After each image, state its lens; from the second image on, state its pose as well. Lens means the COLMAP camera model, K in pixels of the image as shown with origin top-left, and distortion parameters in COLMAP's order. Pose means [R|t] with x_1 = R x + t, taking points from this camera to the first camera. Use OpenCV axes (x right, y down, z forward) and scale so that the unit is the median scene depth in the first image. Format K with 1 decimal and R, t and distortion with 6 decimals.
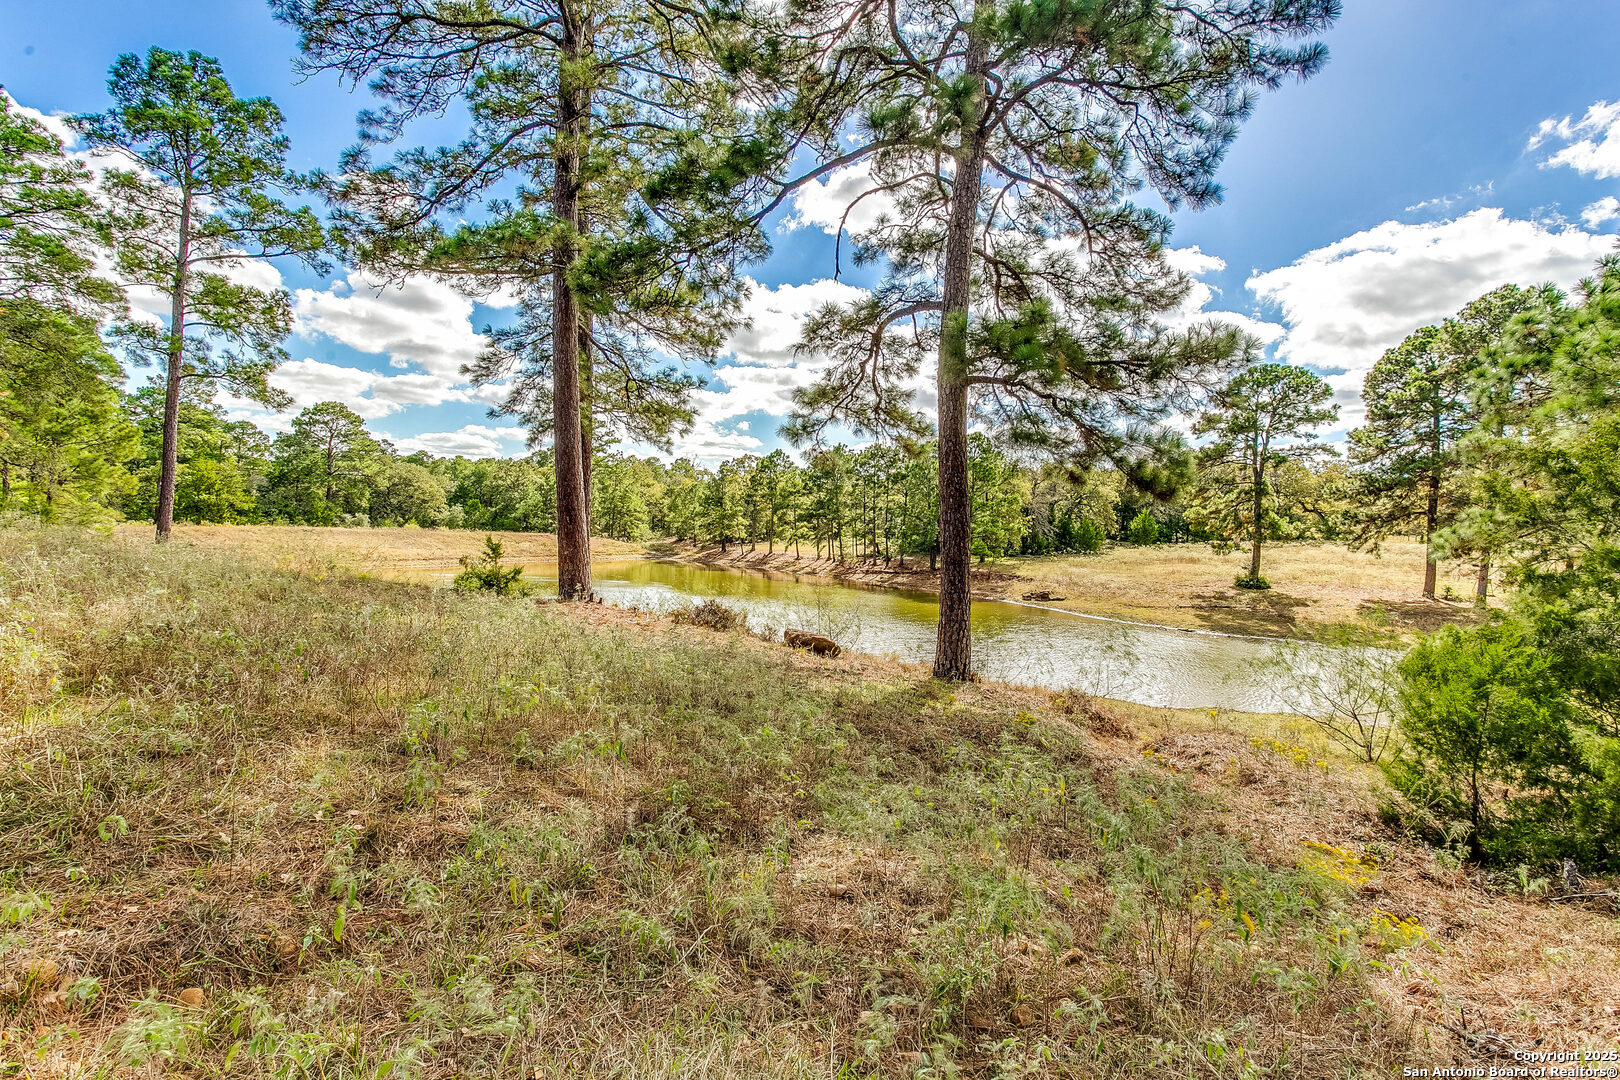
lens RADIAL K [[781.8, 0, 810.0], [0, 781.8, 540.0], [0, 0, 1]] dist [0.000486, -0.000417]
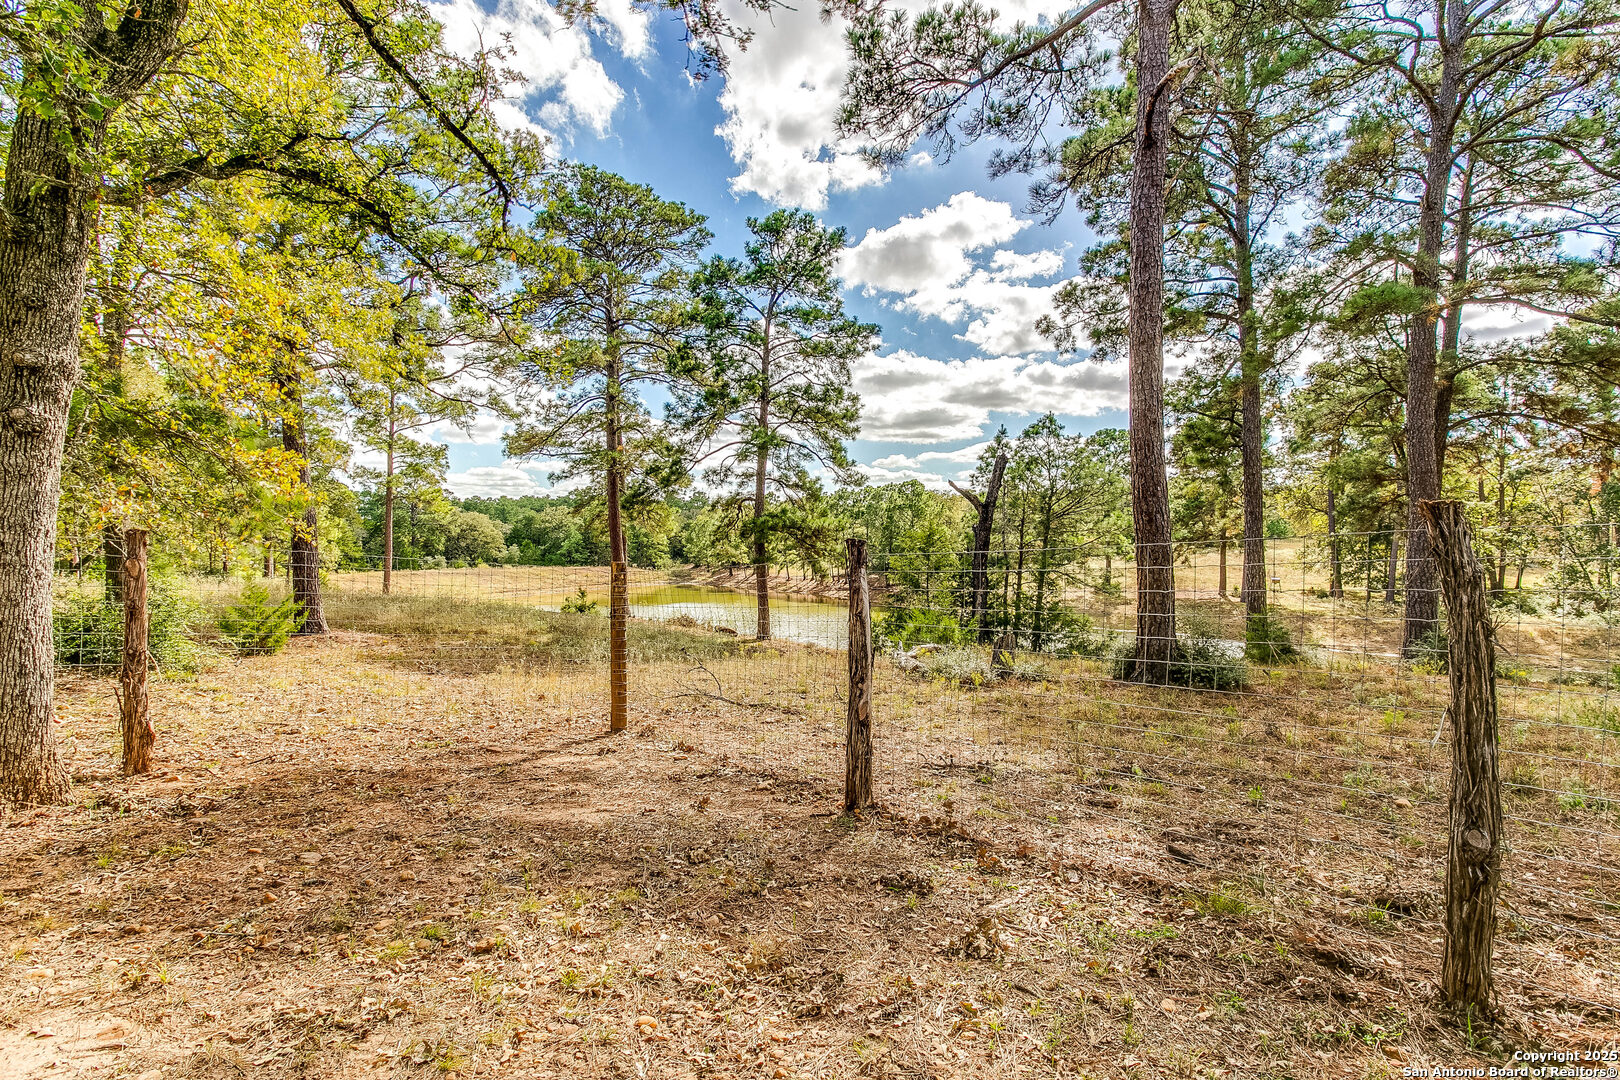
lens RADIAL K [[781.8, 0, 810.0], [0, 781.8, 540.0], [0, 0, 1]] dist [0.000486, -0.000417]
pose [[0.998665, -0.038890, -0.033986, 0.057642], [0.038309, 0.999111, -0.017585, -0.014639], [0.034639, 0.016260, 0.999268, -0.221982]]
